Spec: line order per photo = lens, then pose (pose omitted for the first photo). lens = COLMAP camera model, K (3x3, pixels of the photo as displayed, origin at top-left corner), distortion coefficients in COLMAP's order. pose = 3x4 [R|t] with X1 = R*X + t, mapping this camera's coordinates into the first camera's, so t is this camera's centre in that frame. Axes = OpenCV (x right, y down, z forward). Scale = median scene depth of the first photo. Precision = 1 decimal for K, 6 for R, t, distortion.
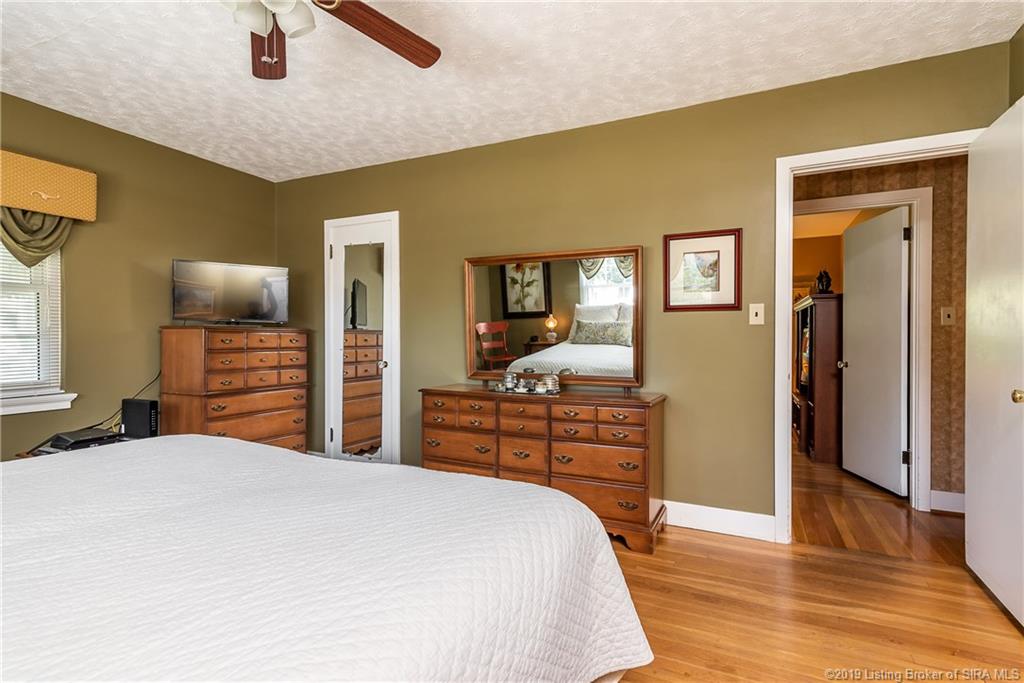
lens RADIAL K [[495.3, 0, 510.6], [0, 495.3, 341.7], [0, 0, 1]] dist [-0.031768, -0.000383]
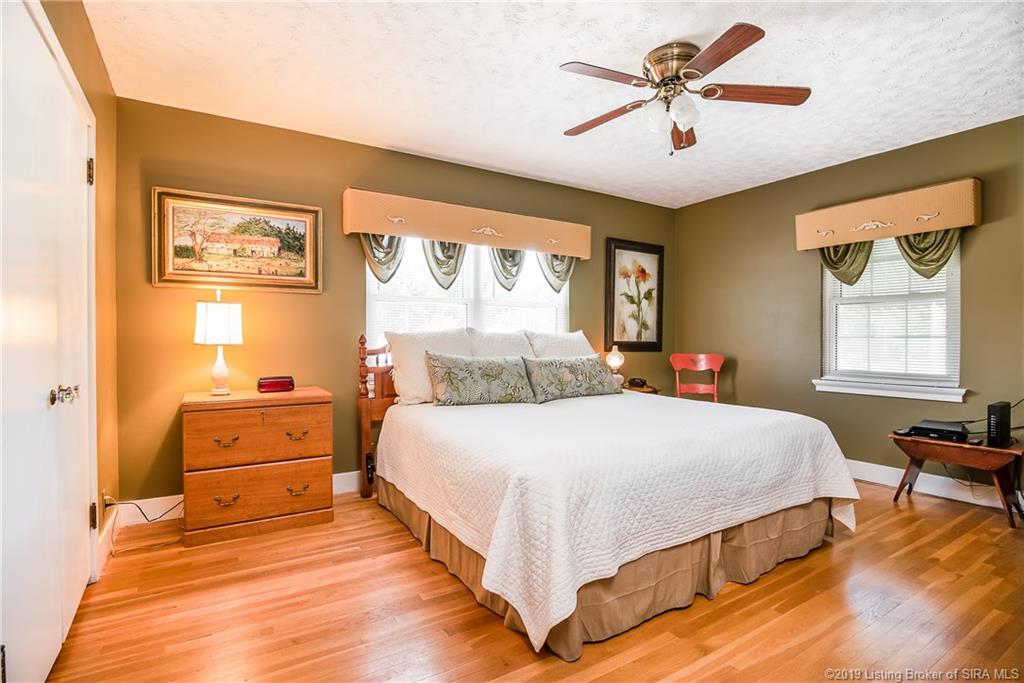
lens RADIAL K [[495.3, 0, 512.7], [0, 495.3, 340.3], [0, 0, 1]] dist [-0.031768, -0.000383]
pose [[-0.533367, 0.004190, -0.845874, 0.565244], [-0.005269, 0.999952, 0.008276, -0.005132], [0.845868, 0.008871, -0.533319, 0.752167]]
